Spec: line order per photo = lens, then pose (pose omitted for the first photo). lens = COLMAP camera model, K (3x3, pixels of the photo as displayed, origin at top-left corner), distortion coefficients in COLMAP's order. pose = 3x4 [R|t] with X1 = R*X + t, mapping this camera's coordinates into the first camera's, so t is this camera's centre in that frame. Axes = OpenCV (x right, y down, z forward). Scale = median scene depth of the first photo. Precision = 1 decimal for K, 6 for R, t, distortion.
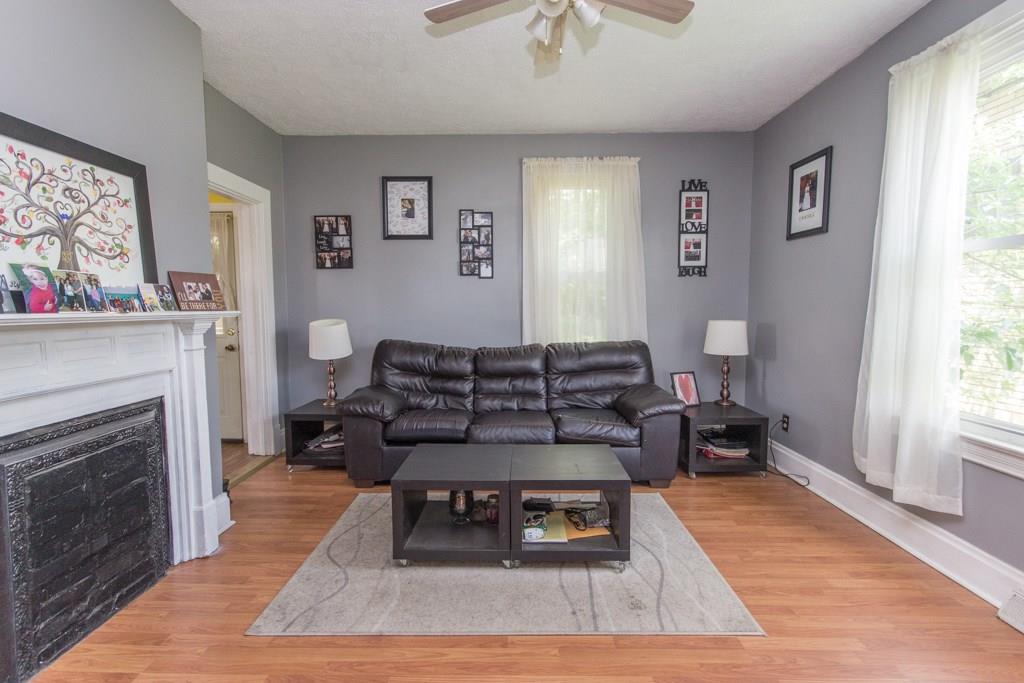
lens RADIAL K [[471.0, 0, 513.2], [0, 471.0, 345.1], [0, 0, 1]] dist [-0.000559, 0.000581]
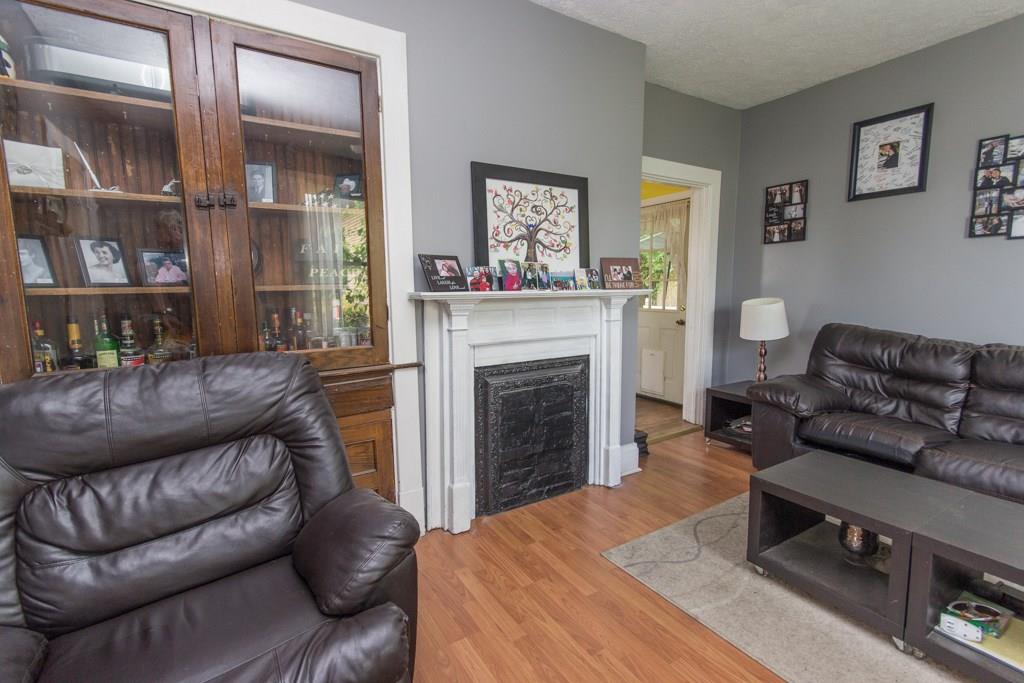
lens RADIAL K [[471.0, 0, 510.2], [0, 471.0, 346.4], [0, 0, 1]] dist [-0.000559, 0.000581]
pose [[0.533371, 0.102937, -0.839595, 0.210168], [-0.060371, 0.994669, 0.083598, -0.009801], [0.843724, 0.006098, 0.536742, 0.102614]]
